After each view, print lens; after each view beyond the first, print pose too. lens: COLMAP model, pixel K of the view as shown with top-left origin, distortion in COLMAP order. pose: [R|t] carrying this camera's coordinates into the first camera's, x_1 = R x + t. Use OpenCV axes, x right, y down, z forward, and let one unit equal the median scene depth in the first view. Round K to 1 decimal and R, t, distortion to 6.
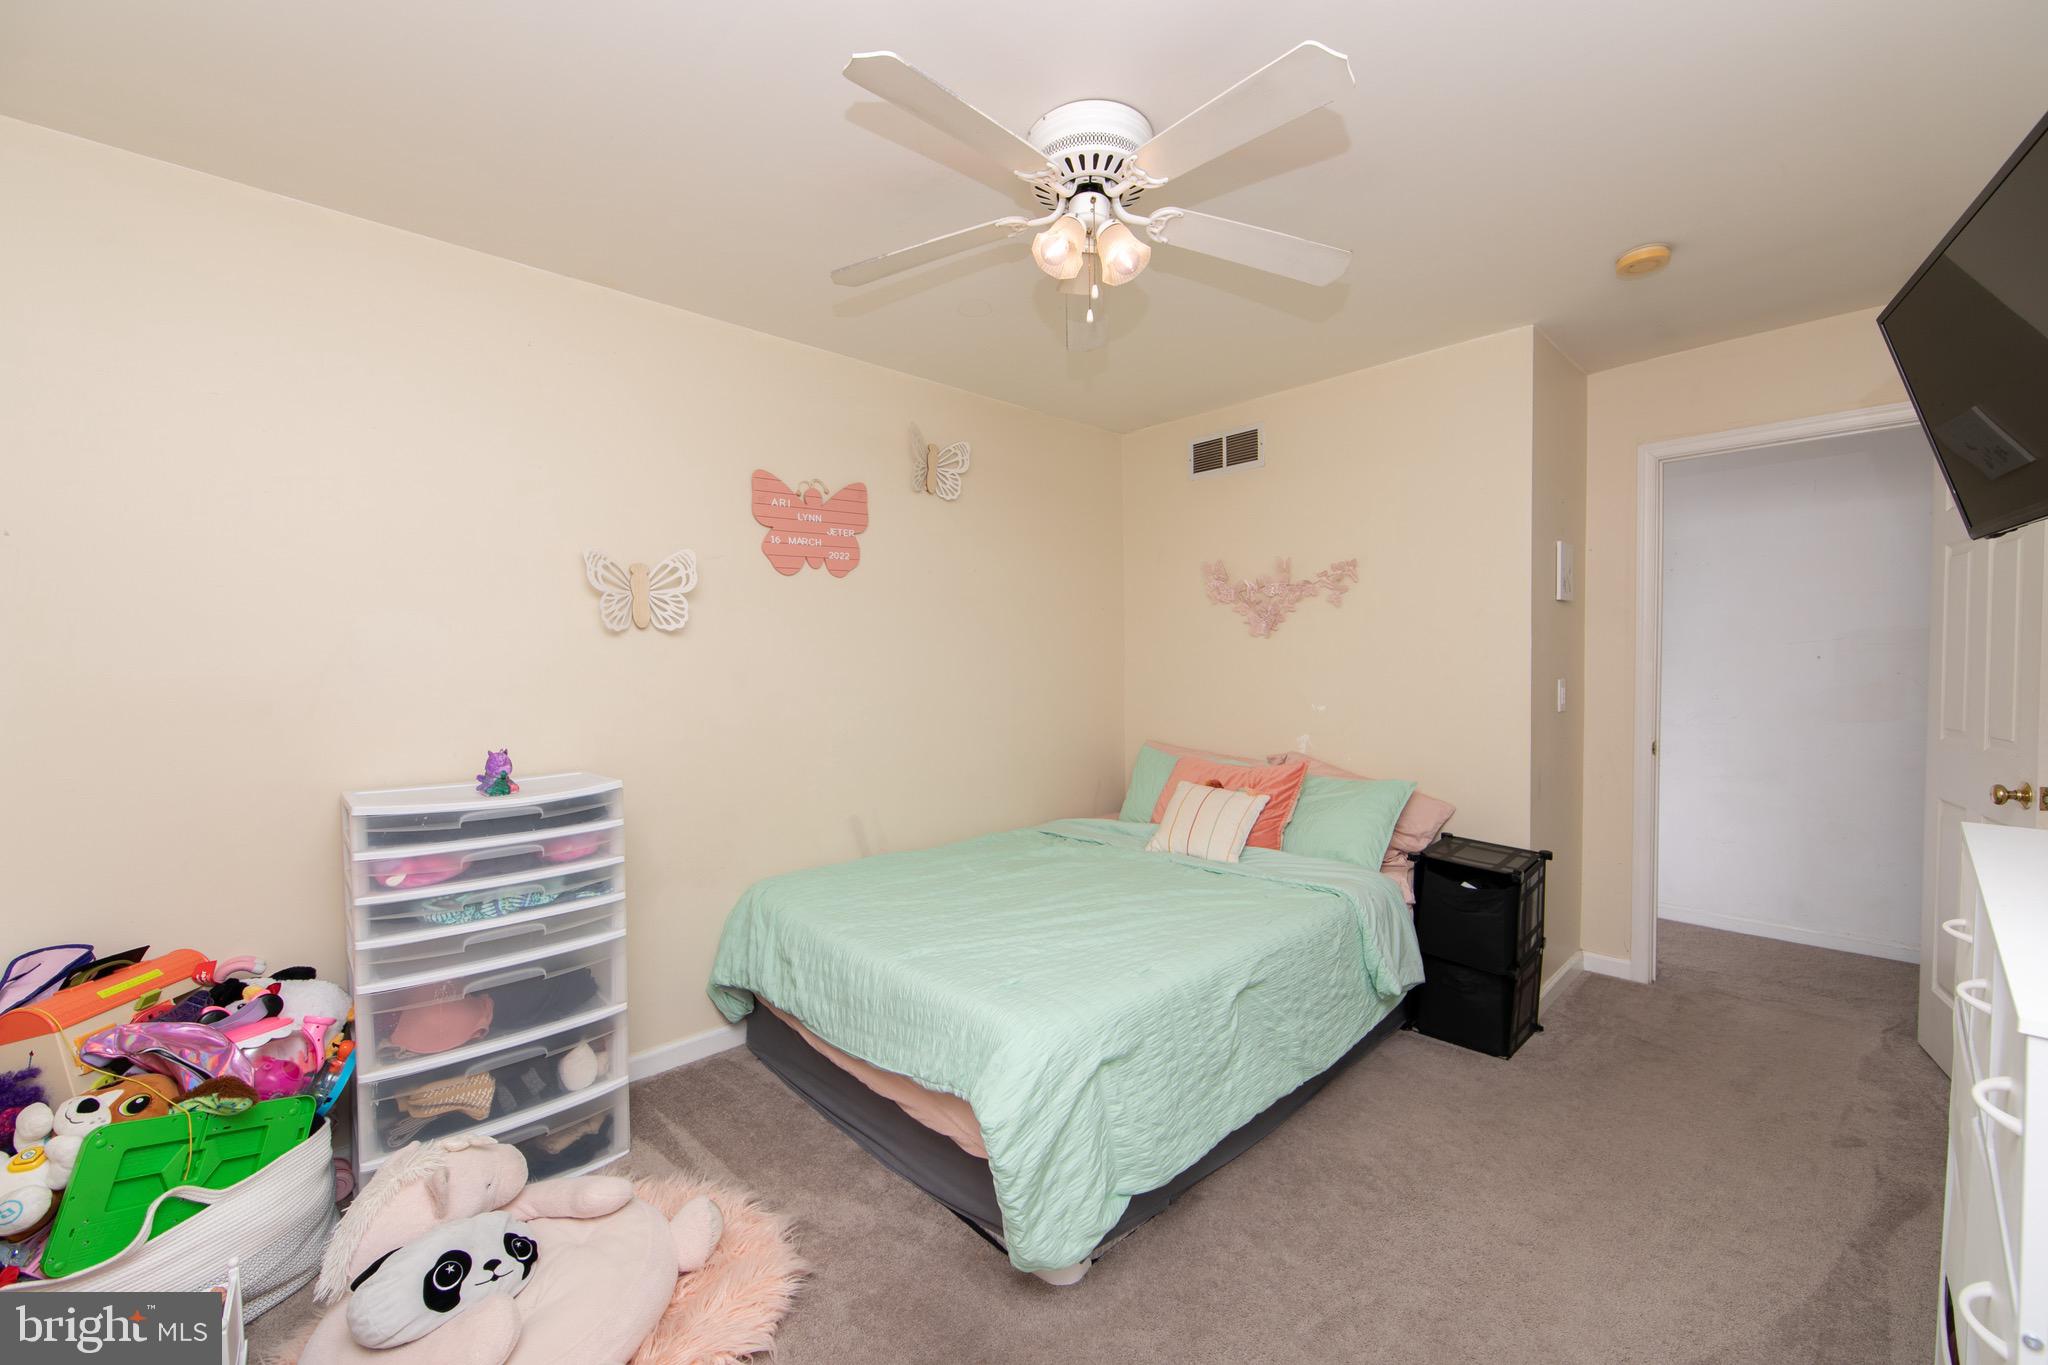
lens RADIAL K [[802.7, 0, 1030.6], [0, 802.7, 677.9], [0, 0, 1]] dist [-0.004149, 0.000342]
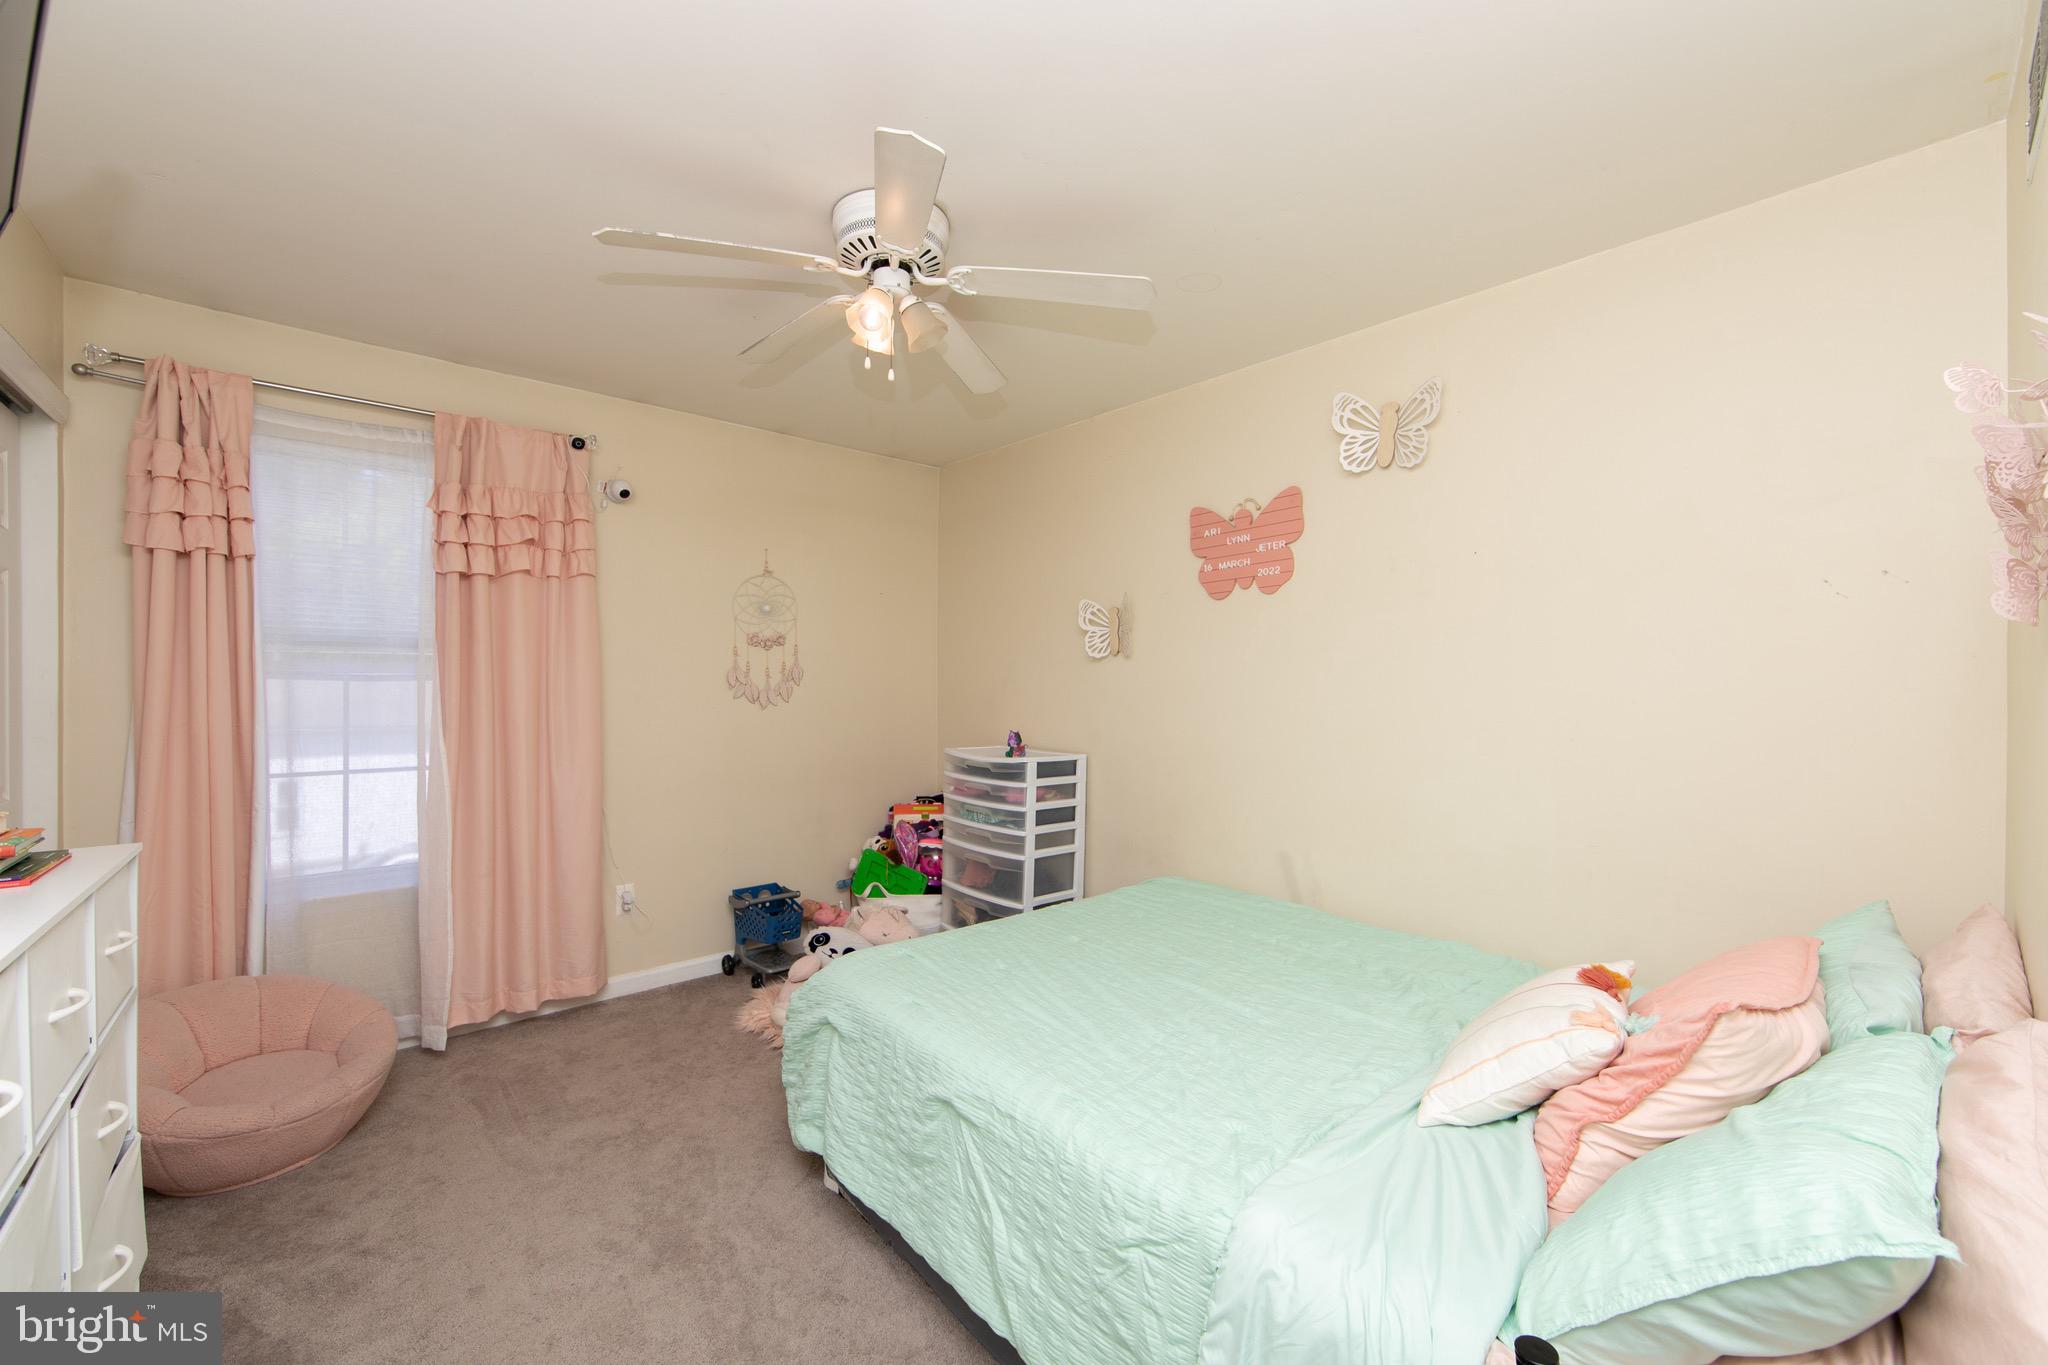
lens RADIAL K [[802.7, 0, 1030.3], [0, 802.7, 679.3], [0, 0, 1]] dist [-0.004149, 0.000342]
pose [[-0.027387, 0.010739, -0.999567, 0.749687], [-0.028510, 0.999527, 0.011520, -0.028535], [0.999218, 0.028814, -0.027068, 0.781011]]
